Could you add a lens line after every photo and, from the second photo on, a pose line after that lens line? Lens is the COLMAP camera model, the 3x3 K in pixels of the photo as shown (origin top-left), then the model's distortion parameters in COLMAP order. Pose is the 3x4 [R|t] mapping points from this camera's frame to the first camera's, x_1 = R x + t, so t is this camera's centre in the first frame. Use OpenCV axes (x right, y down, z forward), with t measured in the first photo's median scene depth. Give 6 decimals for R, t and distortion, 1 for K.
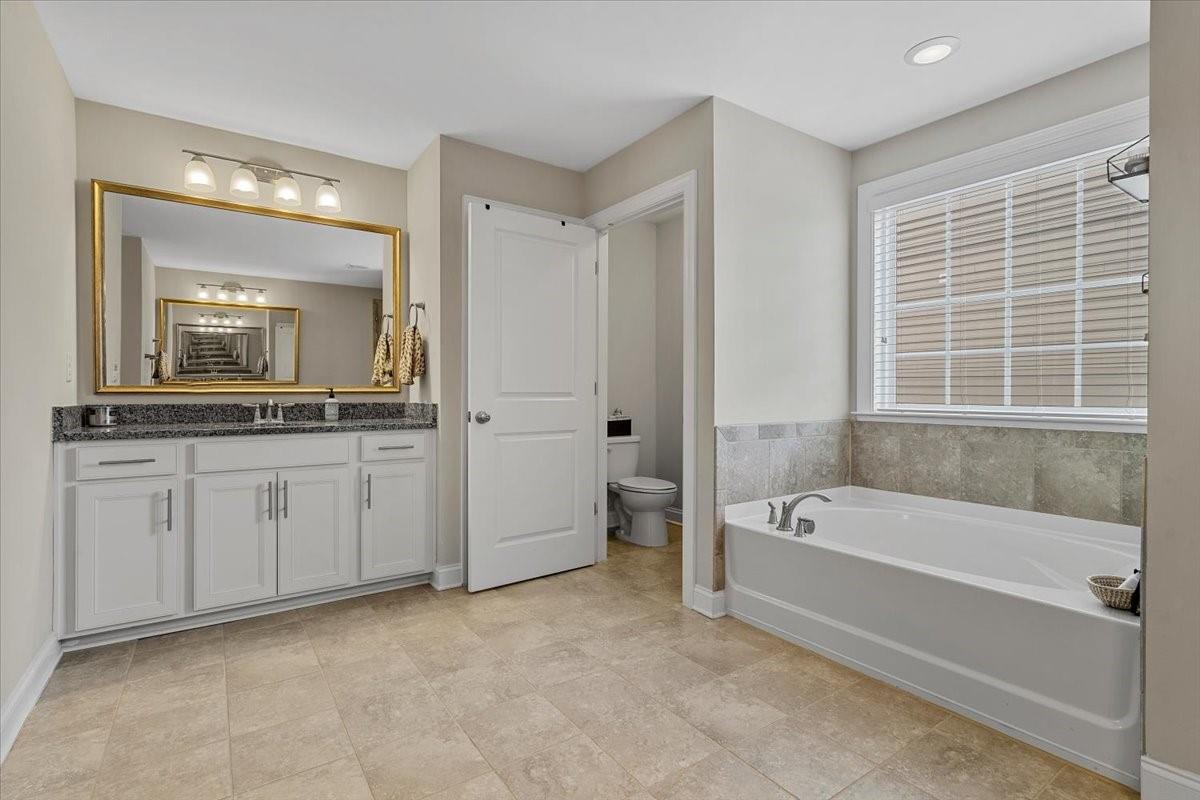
lens RADIAL K [[577.2, 0, 615.3], [0, 577.2, 397.6], [0, 0, 1]] dist [0.001009, 0.000390]
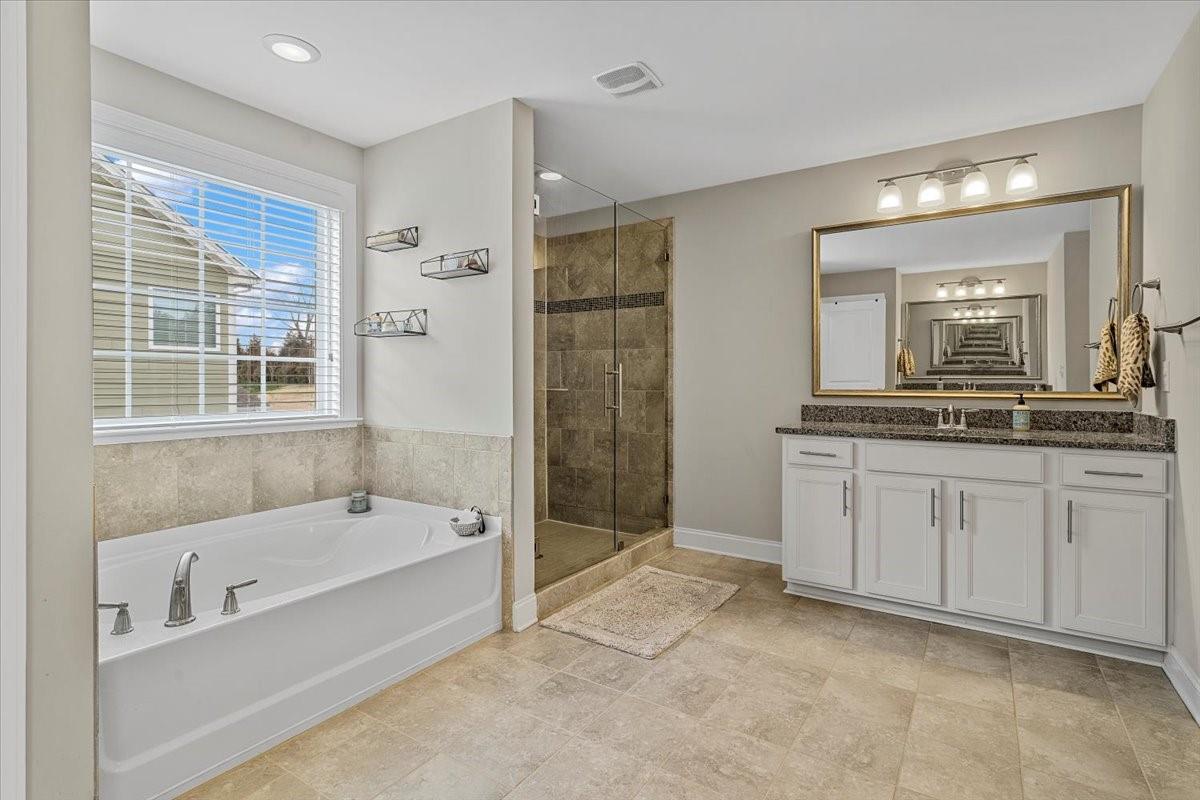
lens RADIAL K [[547.3, 0, 602.1], [0, 547.3, 397.0], [0, 0, 1]] dist [-0.000144, 0.000728]
pose [[-0.336929, -0.015473, 0.941403, -0.434370], [0.019514, 0.999535, 0.023413, -0.025768], [-0.941328, 0.026259, -0.336471, 0.746623]]
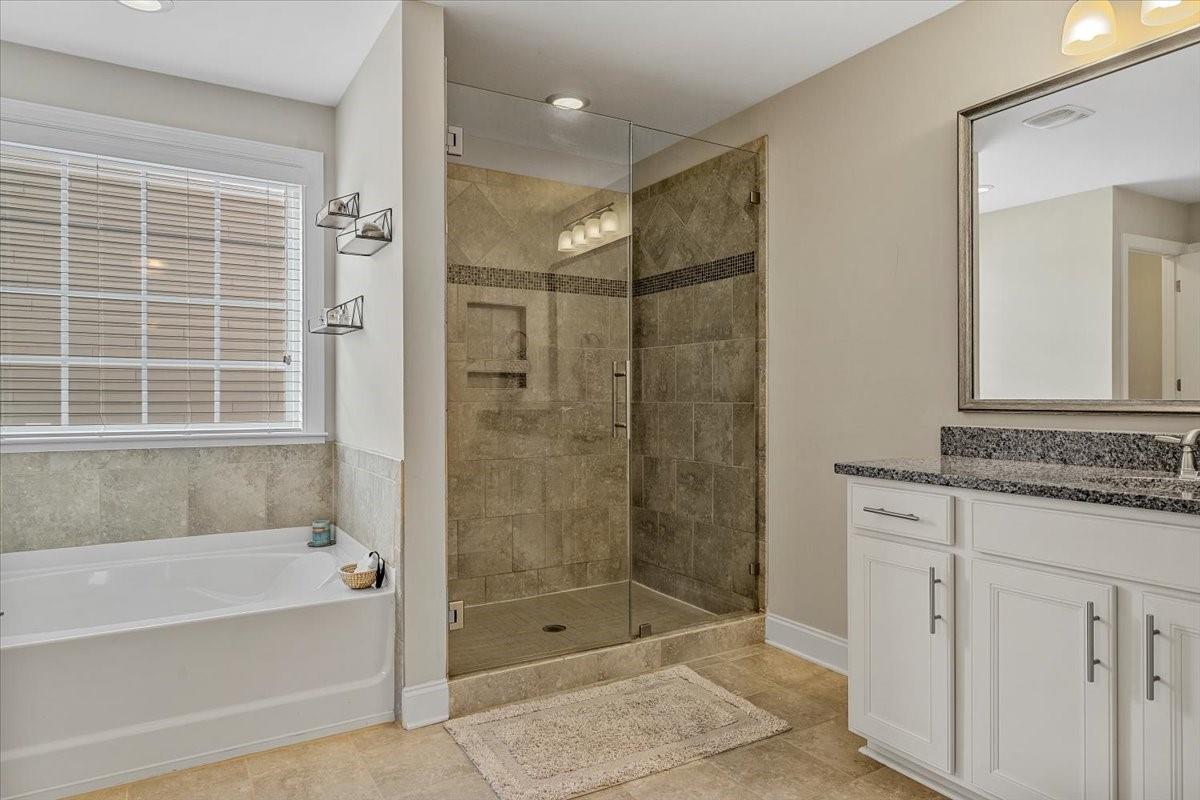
lens RADIAL K [[694.3, 0, 596.0], [0, 694.3, 412.8], [0, 0, 1]] dist [0.003264, 0.001369]
pose [[0.085503, -0.012226, 0.996263, -0.344570], [0.016632, 0.999803, 0.010842, -0.003914], [-0.996199, 0.015643, 0.085690, 0.248467]]
